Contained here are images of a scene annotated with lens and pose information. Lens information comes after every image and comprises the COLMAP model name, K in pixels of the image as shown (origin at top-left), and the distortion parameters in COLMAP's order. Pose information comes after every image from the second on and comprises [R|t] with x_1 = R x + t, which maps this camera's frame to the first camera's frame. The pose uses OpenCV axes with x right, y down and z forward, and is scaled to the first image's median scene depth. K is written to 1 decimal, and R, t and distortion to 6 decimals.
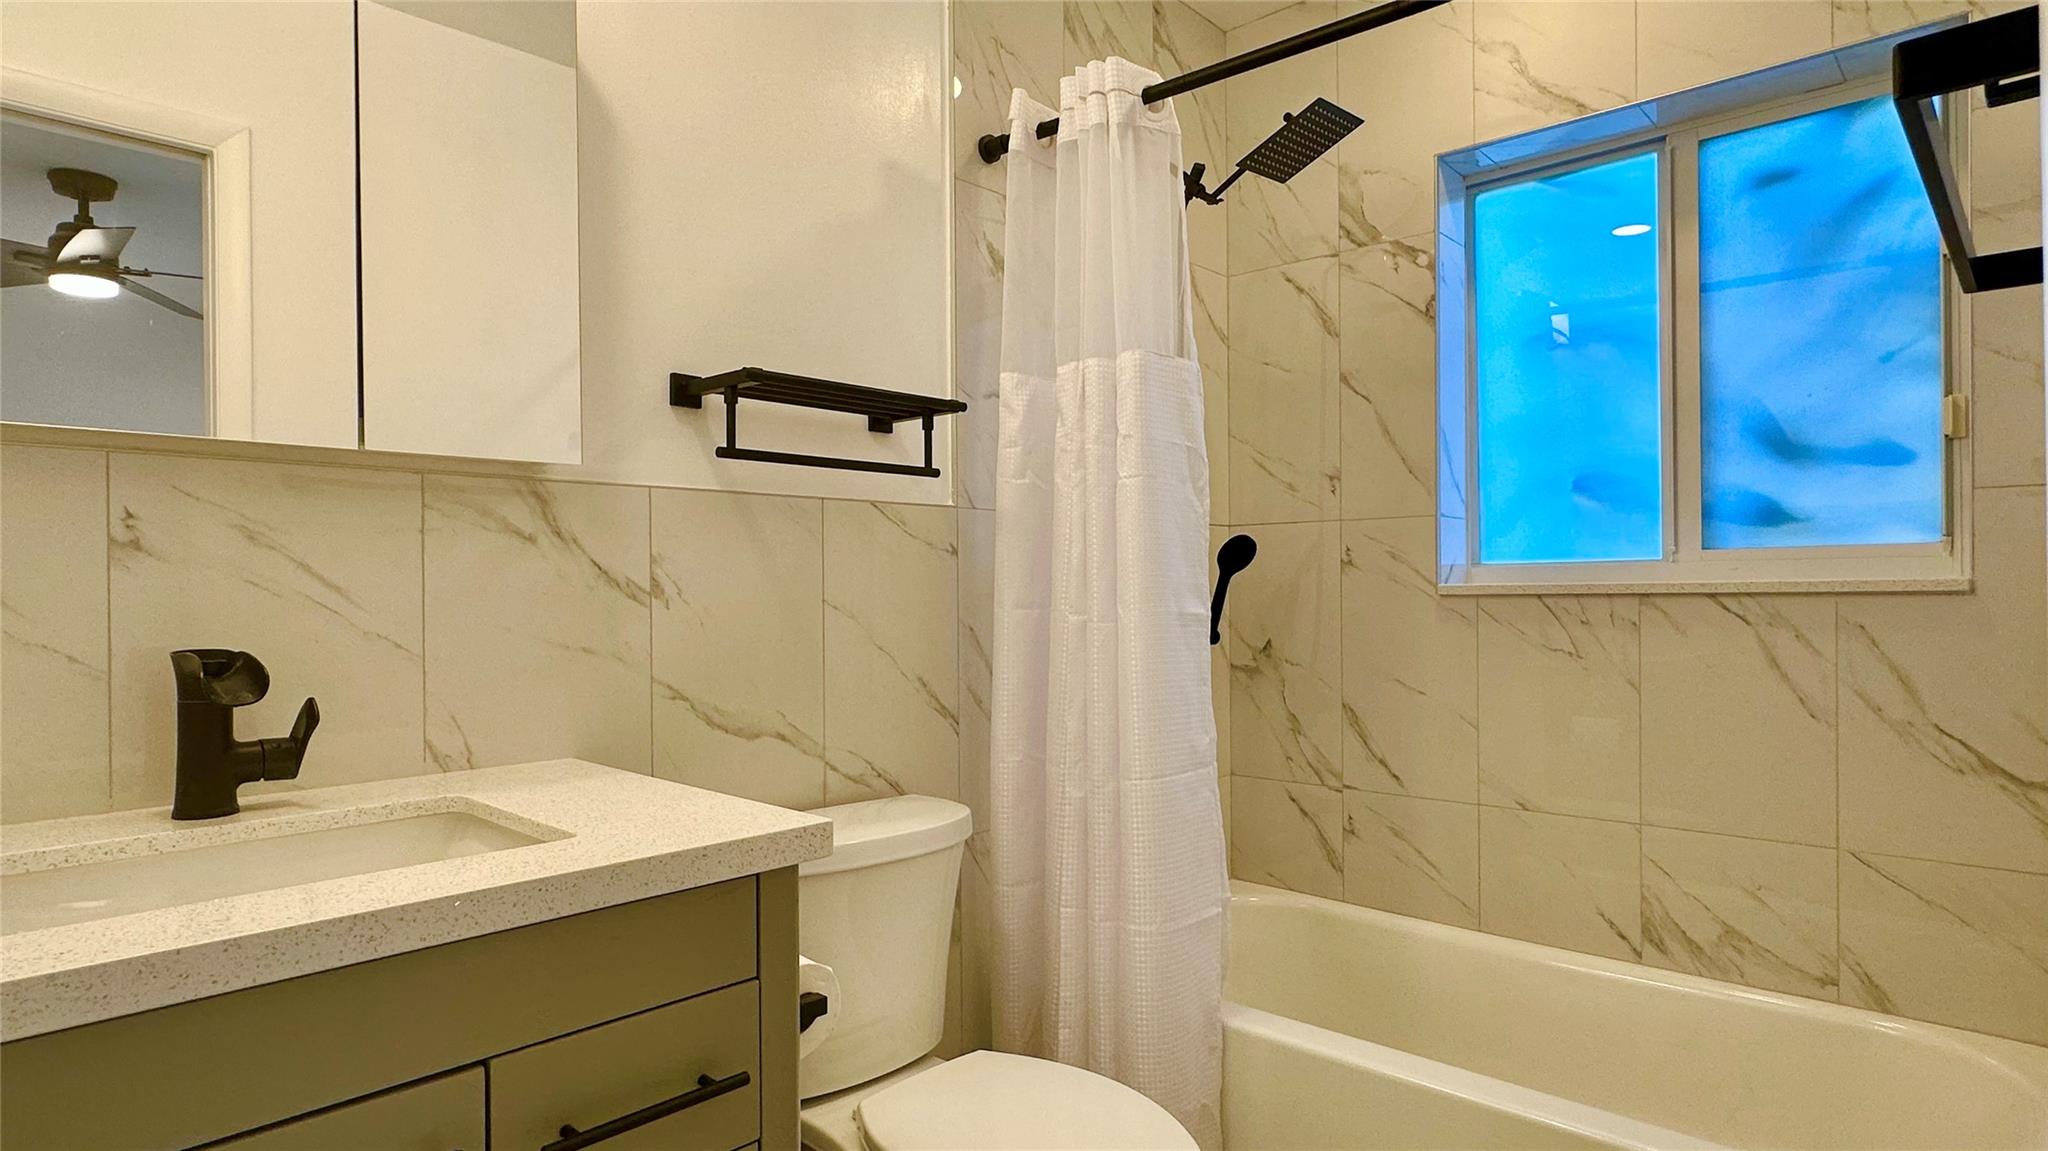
lens RADIAL K [[1077.7, 0, 980.0], [0, 1077.7, 584.0], [0, 0, 1]] dist [-0.002940, -0.000584]
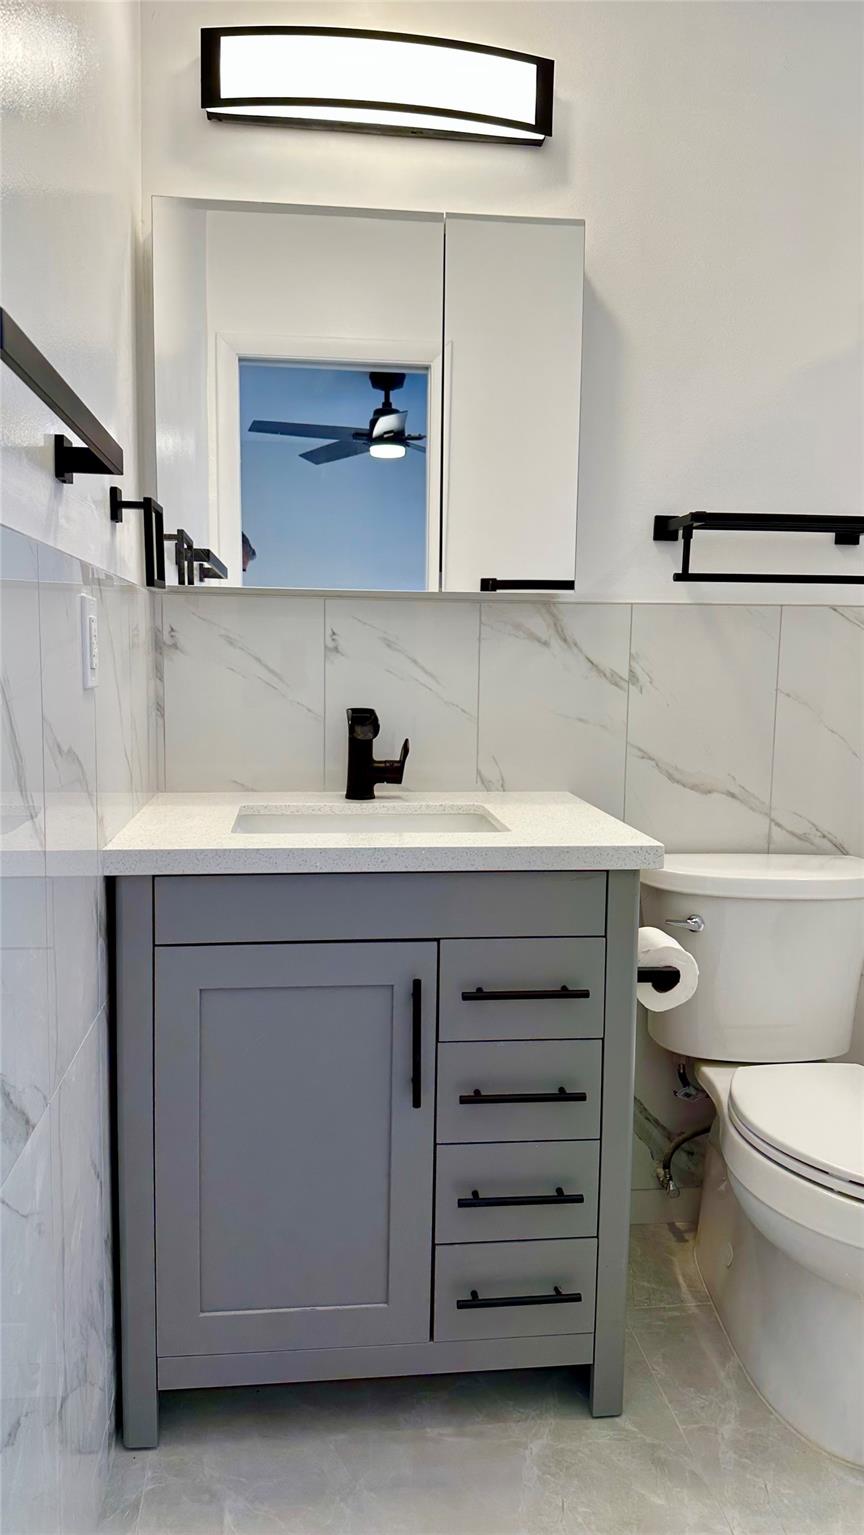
lens RADIAL K [[1073.6, 0, 432.0], [0, 1073.6, 767.5], [0, 0, 1]] dist [0.060994, -0.004967]
pose [[0.760401, 0.084772, -0.643897, 0.408143], [-0.013367, 0.993278, 0.114983, -0.037493], [0.649316, -0.078826, 0.756422, -0.226864]]
